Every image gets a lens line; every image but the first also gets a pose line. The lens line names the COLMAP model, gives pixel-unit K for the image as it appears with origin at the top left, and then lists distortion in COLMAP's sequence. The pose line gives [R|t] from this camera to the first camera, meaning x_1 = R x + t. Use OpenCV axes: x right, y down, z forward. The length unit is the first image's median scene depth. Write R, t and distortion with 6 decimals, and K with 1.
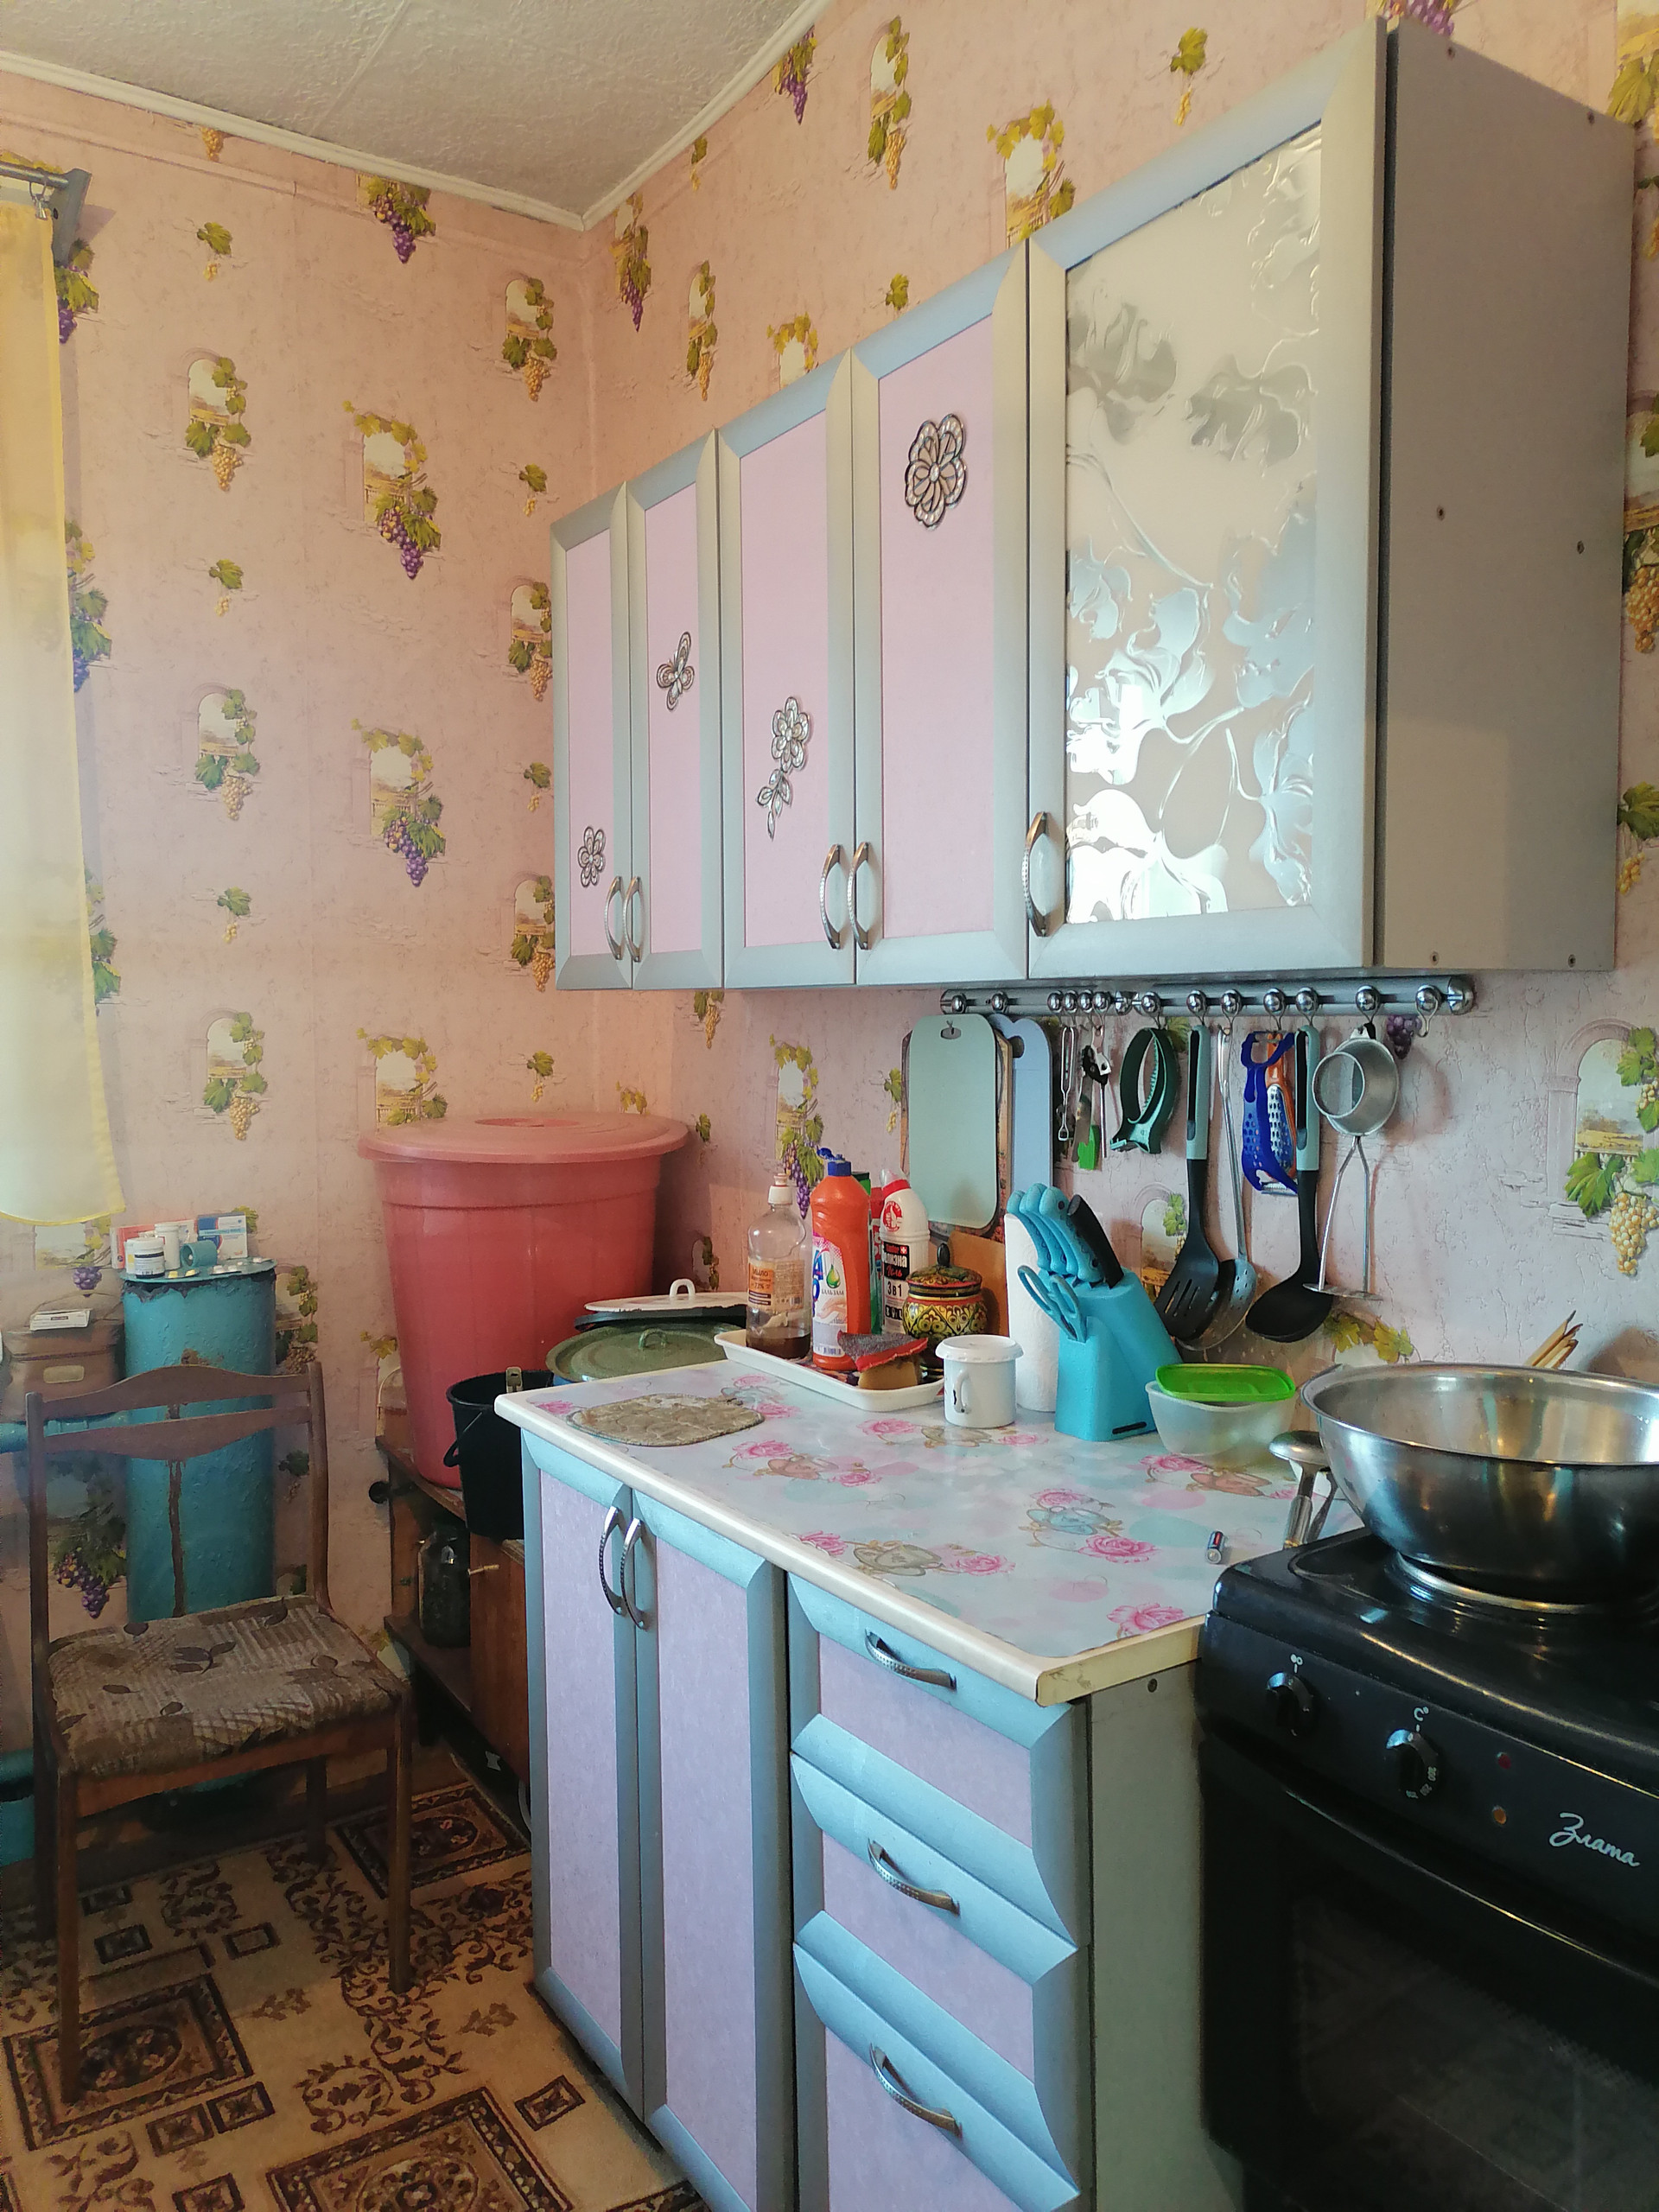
lens RADIAL K [[1651.2, 0, 843.6], [0, 1651.2, 1093.0], [0, 0, 1]] dist [0.044674, -0.022877]
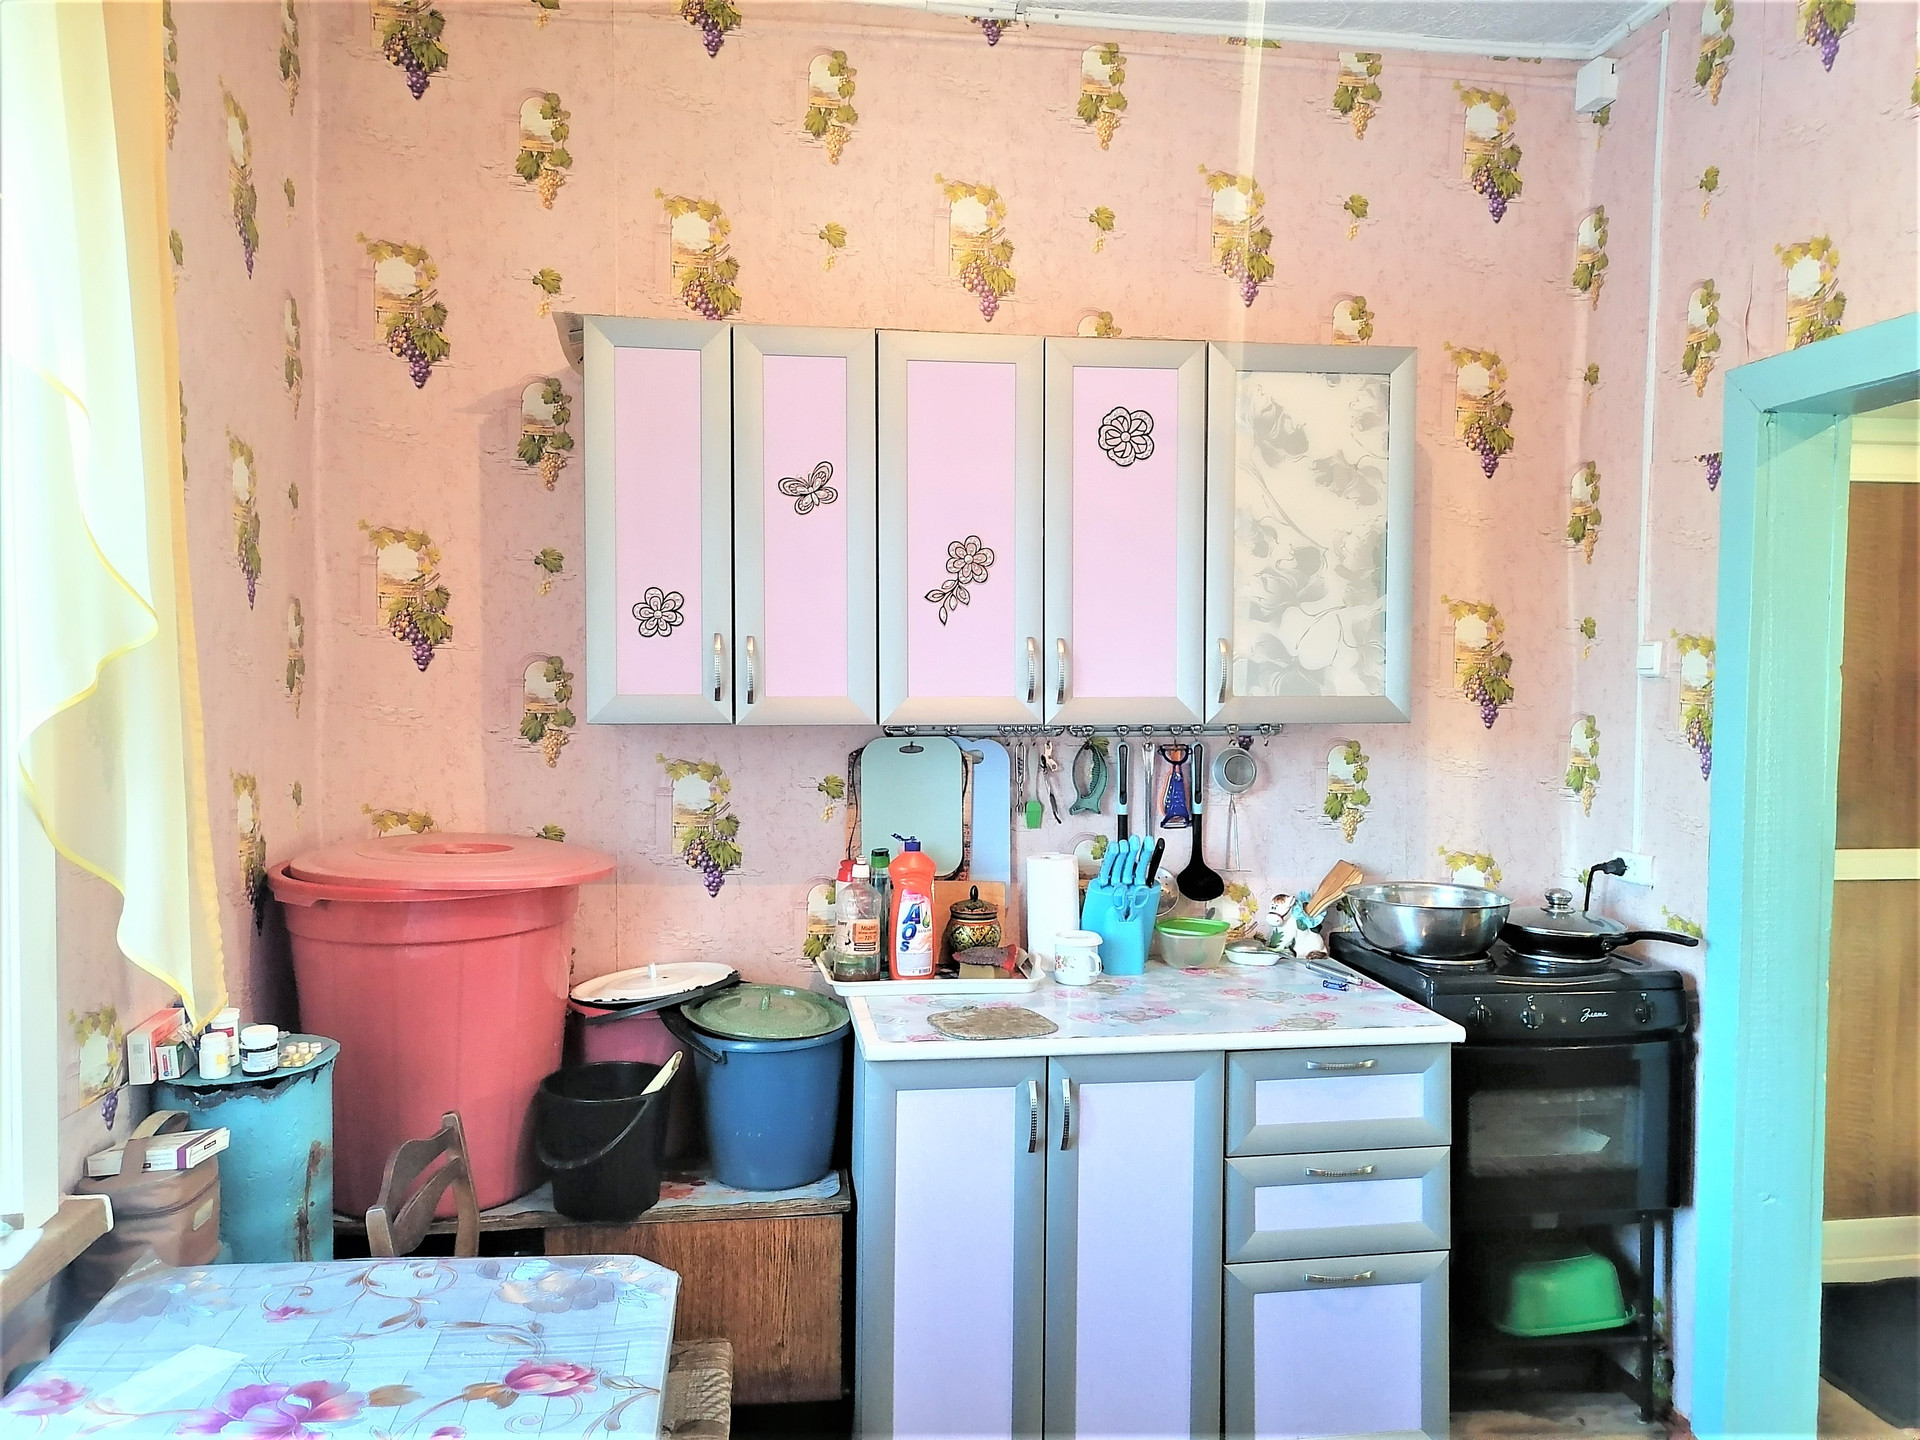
lens RADIAL K [[1433.2, 0, 945.6], [0, 1433.2, 709.3], [0, 0, 1]] dist [0.044674, -0.022877]
pose [[0.423527, -0.018819, 0.905688, -0.999151], [0.039994, 0.999198, 0.002059, -0.067207], [-0.905000, 0.035350, 0.423940, 0.379381]]
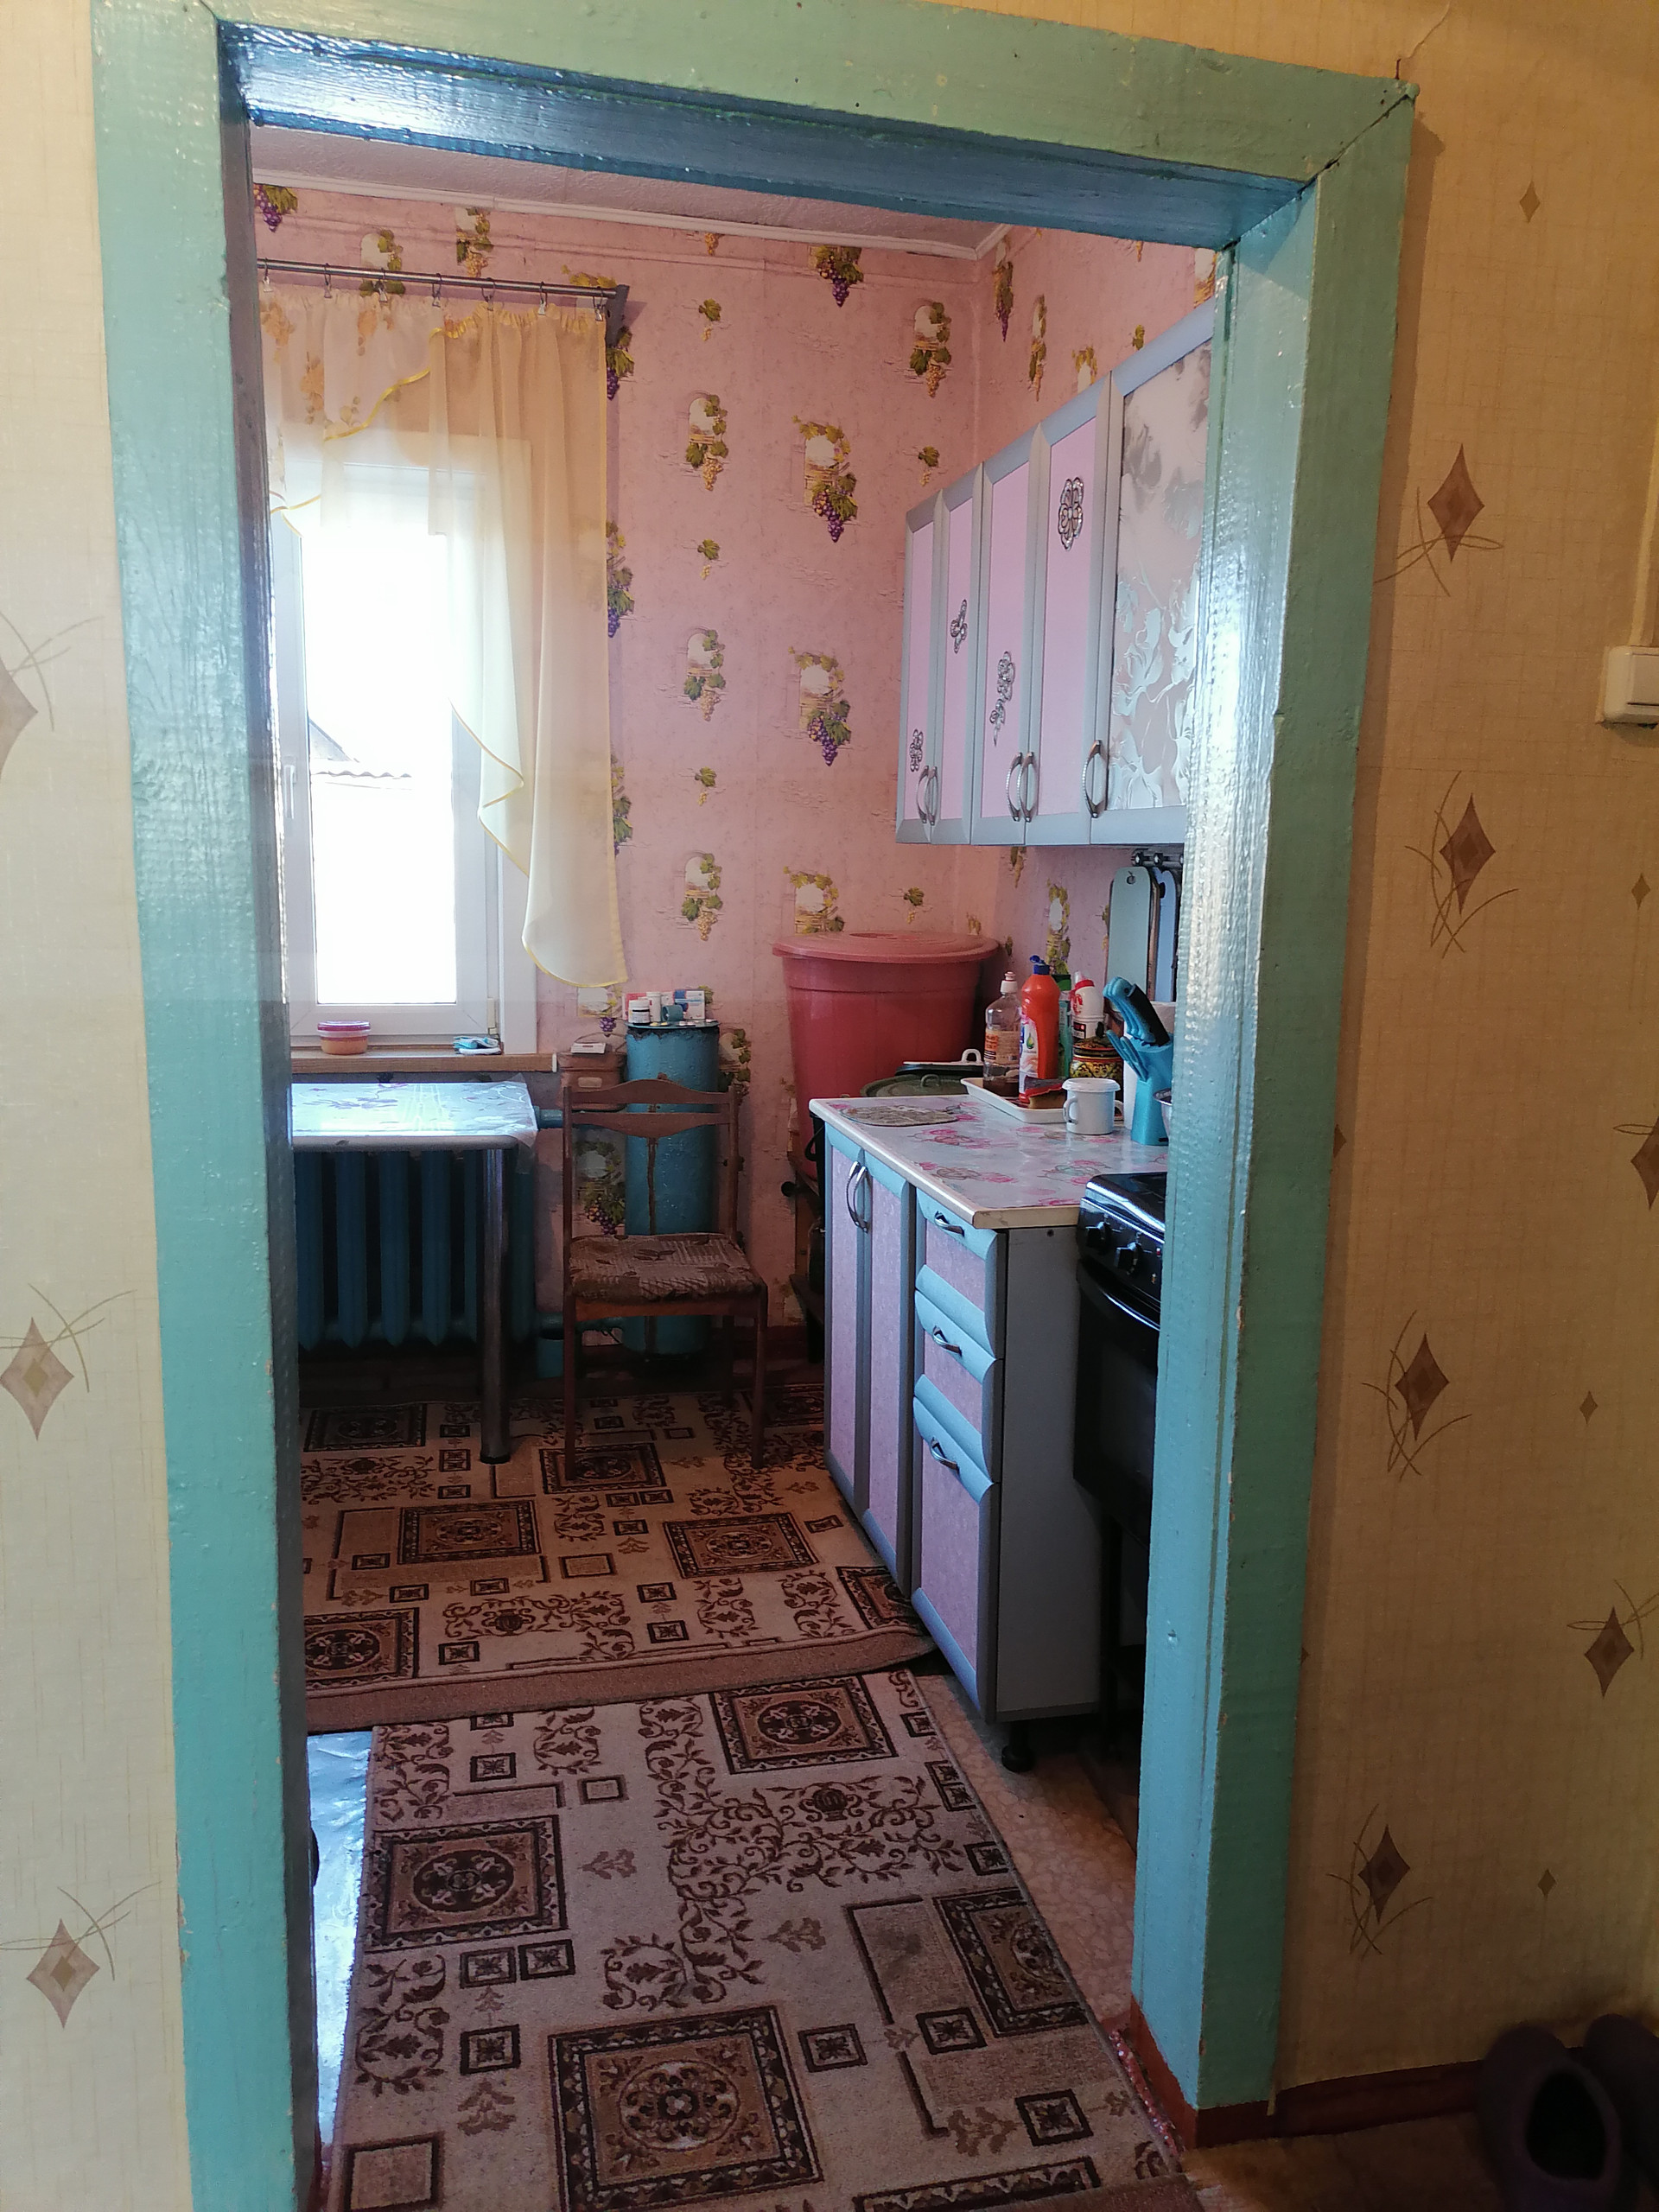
lens RADIAL K [[1651.2, 0, 839.1], [0, 1651.2, 1093.7], [0, 0, 1]] dist [0.044674, -0.022877]
pose [[0.939632, 0.073521, -0.334195, 0.290320], [-0.042785, 0.994224, 0.098426, 0.016047], [0.339501, -0.078186, 0.937350, -0.404904]]
